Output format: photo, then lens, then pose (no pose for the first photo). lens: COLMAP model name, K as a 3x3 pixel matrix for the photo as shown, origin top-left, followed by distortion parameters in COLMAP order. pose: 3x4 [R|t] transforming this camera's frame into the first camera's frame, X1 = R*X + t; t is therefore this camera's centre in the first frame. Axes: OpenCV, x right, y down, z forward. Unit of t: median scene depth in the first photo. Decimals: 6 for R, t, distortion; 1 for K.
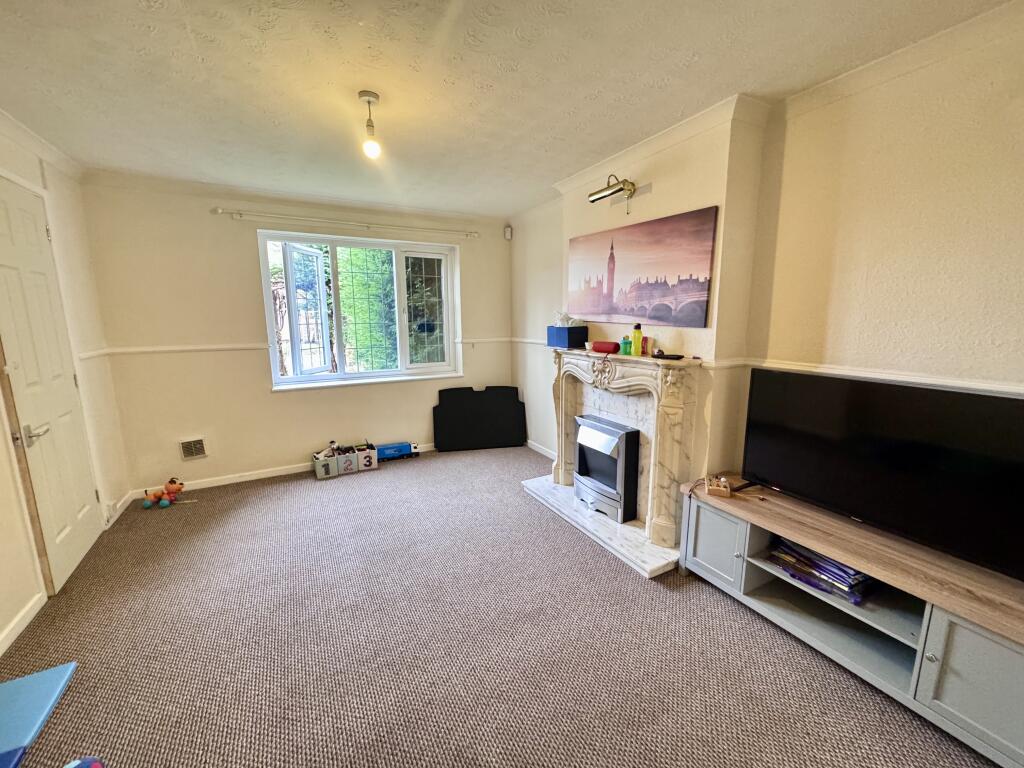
lens RADIAL K [[410.9, 0, 513.9], [0, 410.9, 384.7], [0, 0, 1]] dist [0.002575, 0.001178]
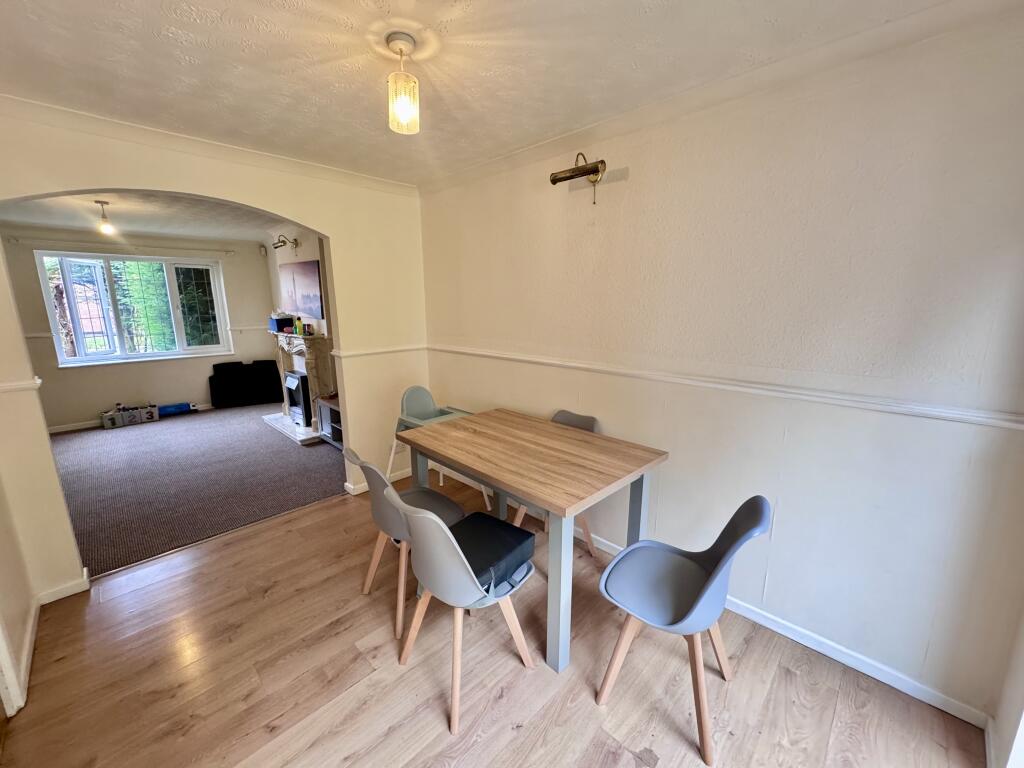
lens RADIAL K [[410.9, 0, 509.3], [0, 410.9, 385.7], [0, 0, 1]] dist [0.002575, 0.001178]
pose [[0.959814, -0.051276, 0.275912, 0.404531], [0.043474, 0.998465, 0.034321, 0.083430], [-0.277248, -0.020947, 0.960570, -0.632526]]
